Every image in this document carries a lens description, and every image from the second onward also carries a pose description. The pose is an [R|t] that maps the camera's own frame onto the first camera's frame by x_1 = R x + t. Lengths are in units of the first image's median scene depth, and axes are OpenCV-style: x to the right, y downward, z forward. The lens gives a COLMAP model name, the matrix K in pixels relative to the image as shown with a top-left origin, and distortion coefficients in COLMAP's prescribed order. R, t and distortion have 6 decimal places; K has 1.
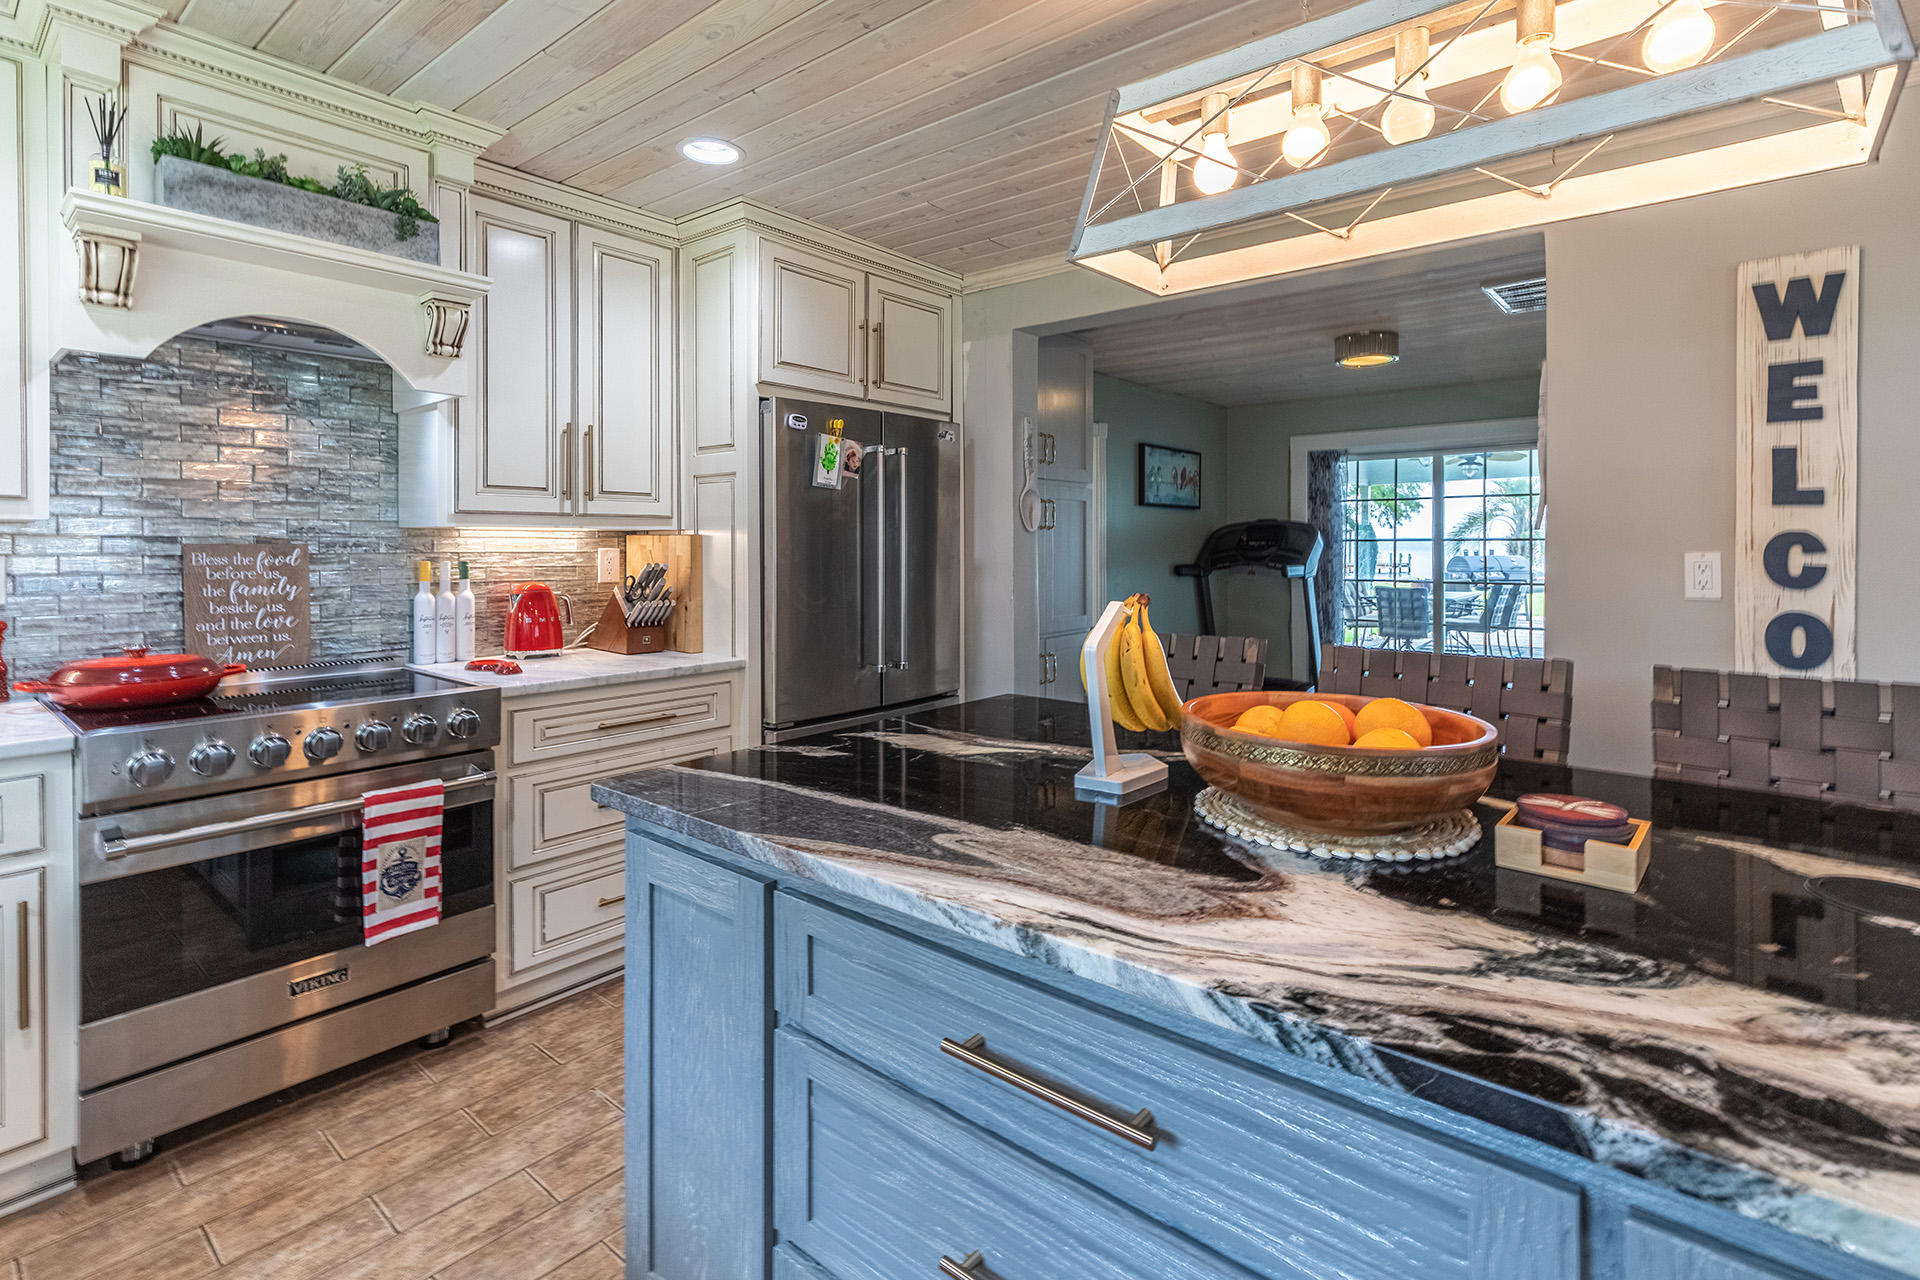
lens RADIAL K [[901.8, 0, 998.9], [0, 901.8, 546.6], [0, 0, 1]] dist [0.003068, -0.000394]
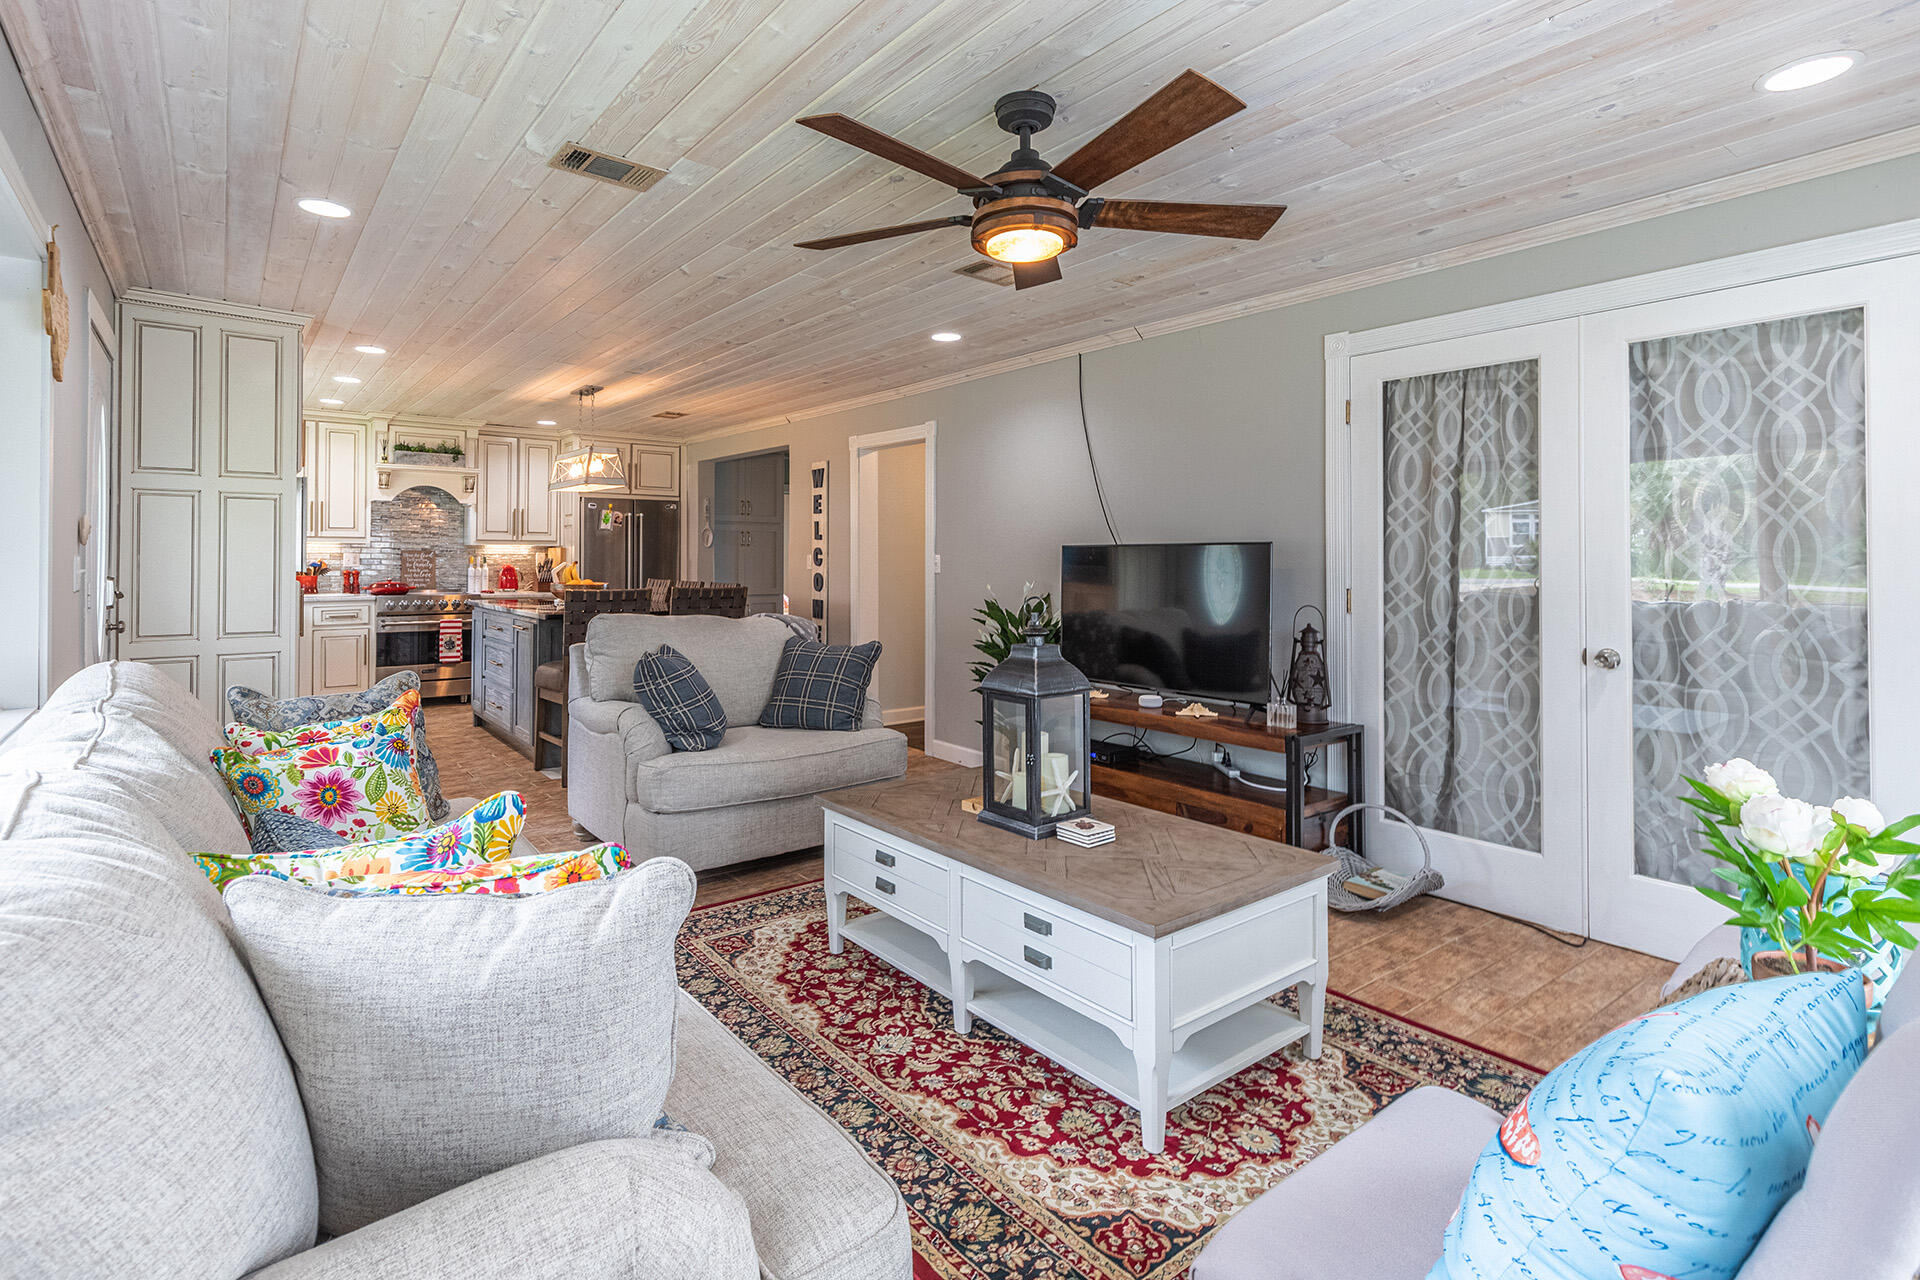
lens RADIAL K [[933.5, 0, 919.0], [0, 933.5, 542.8], [0, 0, 1]] dist [0.002938, -0.000240]
pose [[0.968391, 0.001008, -0.249435, 1.833166], [-0.005410, 0.999841, -0.016965, 0.018038], [0.249378, 0.017778, 0.968243, -1.888161]]
